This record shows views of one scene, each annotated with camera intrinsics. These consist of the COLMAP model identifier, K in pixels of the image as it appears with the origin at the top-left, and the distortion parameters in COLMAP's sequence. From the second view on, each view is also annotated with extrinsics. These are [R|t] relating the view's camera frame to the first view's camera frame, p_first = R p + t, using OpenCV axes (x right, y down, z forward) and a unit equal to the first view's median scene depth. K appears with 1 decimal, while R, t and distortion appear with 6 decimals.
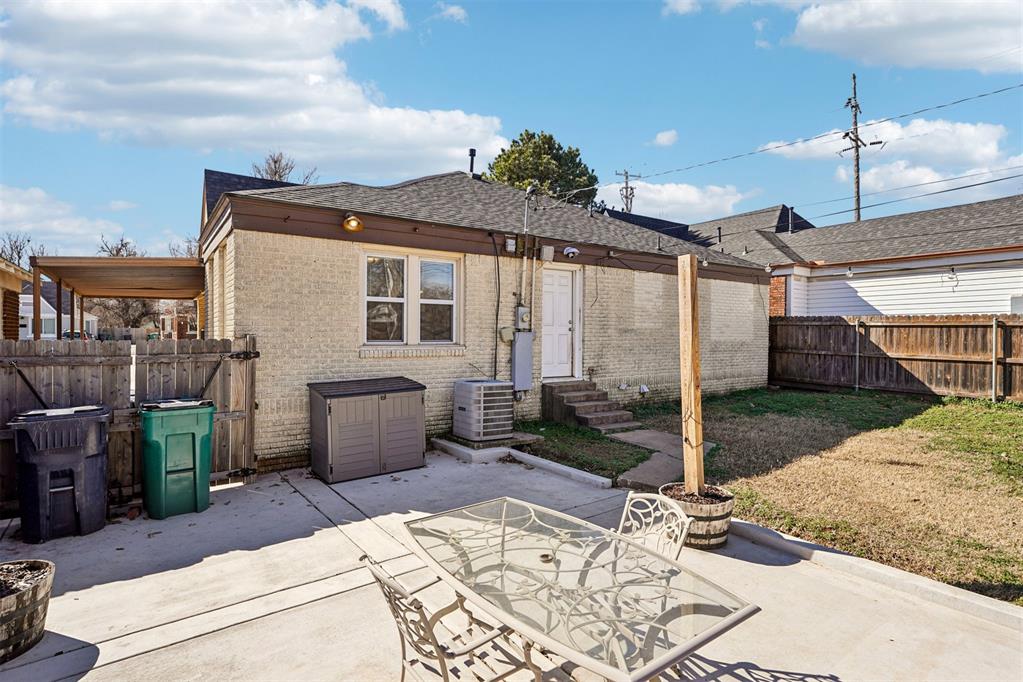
lens RADIAL K [[528.9, 0, 511.5], [0, 528.9, 341.0], [0, 0, 1]] dist [0.001476, -0.000073]
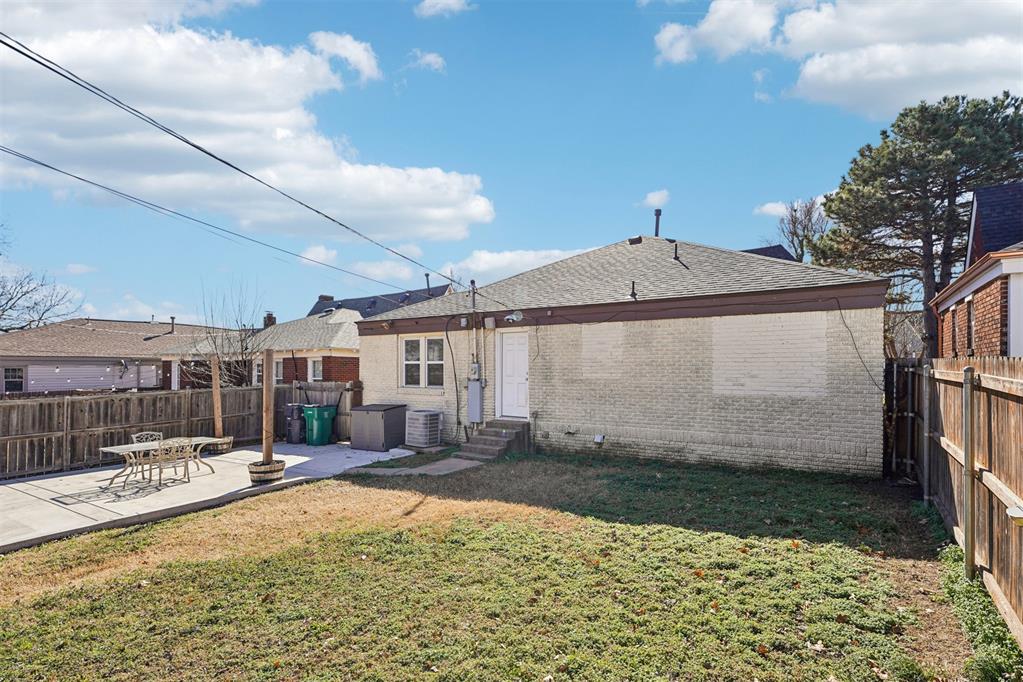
lens RADIAL K [[493.4, 0, 510.8], [0, 493.4, 364.8], [0, 0, 1]] dist [-0.001672, -0.000057]
pose [[0.358574, -0.011485, -0.933431, 1.164869], [-0.011874, 0.999787, -0.016863, -0.035733], [0.933426, 0.017130, 0.358361, 0.553788]]
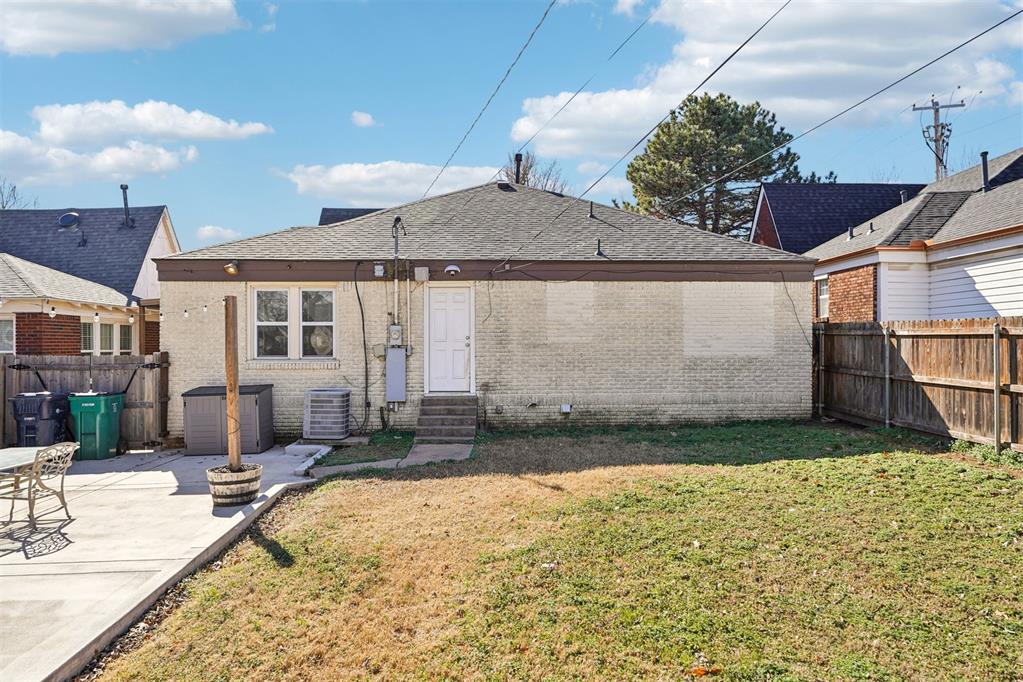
lens RADIAL K [[680.5, 0, 511.5], [0, 680.5, 341.0], [0, 0, 1]] dist [0.001766, 0.000364]
pose [[0.835591, -0.009304, -0.549273, 0.895480], [-0.001039, 0.999828, -0.018517, -0.005491], [0.549351, 0.016043, 0.835438, -0.040023]]
